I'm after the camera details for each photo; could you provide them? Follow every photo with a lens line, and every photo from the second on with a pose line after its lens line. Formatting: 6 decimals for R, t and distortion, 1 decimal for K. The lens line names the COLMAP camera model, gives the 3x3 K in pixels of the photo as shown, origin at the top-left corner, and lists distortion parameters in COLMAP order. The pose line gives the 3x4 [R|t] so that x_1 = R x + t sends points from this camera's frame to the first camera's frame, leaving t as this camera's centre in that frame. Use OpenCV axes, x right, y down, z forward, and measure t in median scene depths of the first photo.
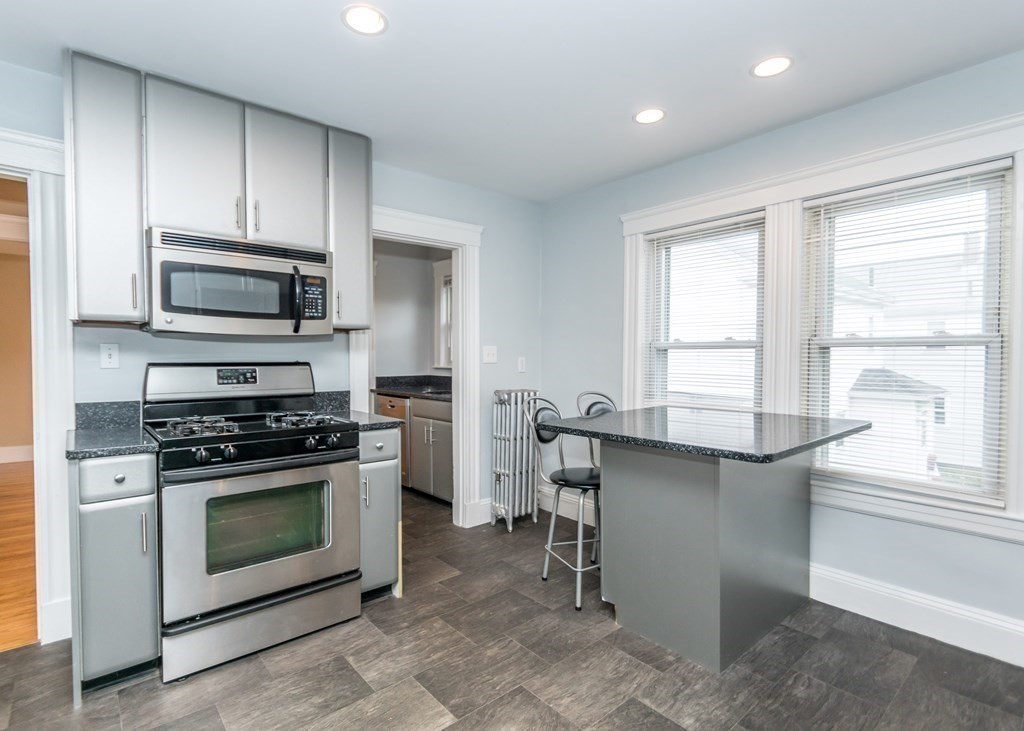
lens RADIAL K [[487.0, 0, 512.2], [0, 487.0, 380.9], [0, 0, 1]] dist [-0.000313, -0.000120]
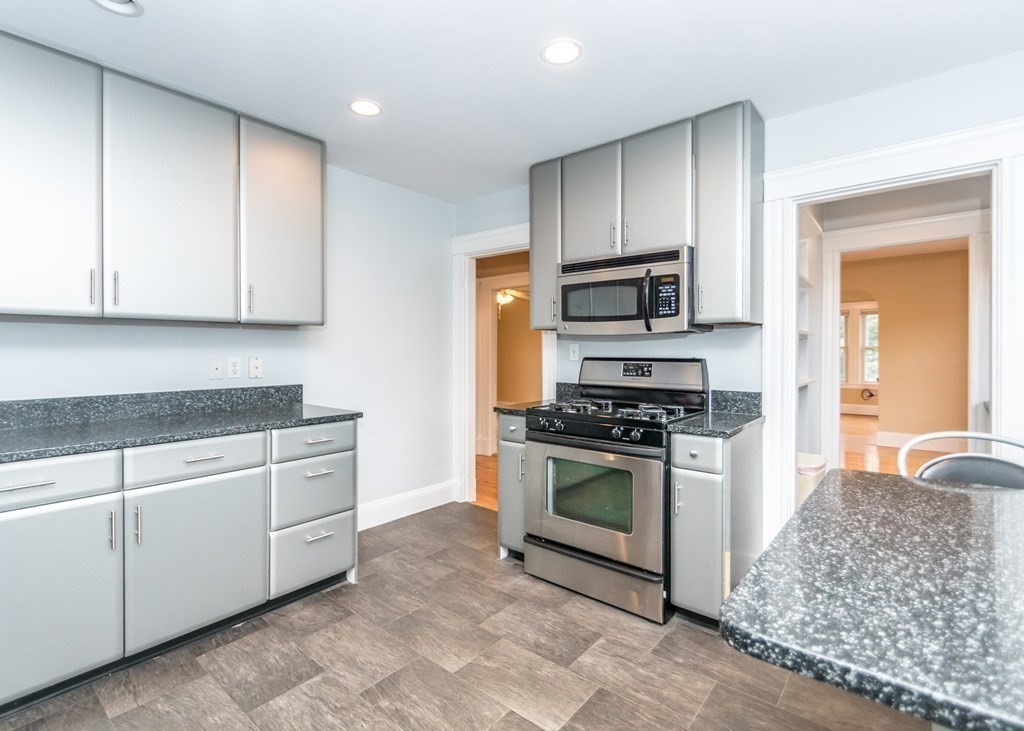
lens RADIAL K [[505.4, 0, 512.0], [0, 505.4, 365.5], [0, 0, 1]] dist [-0.000776, -0.000150]
pose [[0.160286, 0.031669, -0.986562, 0.641652], [-0.047627, 0.998569, 0.024317, -0.038313], [0.985921, 0.043090, 0.161565, 0.558958]]
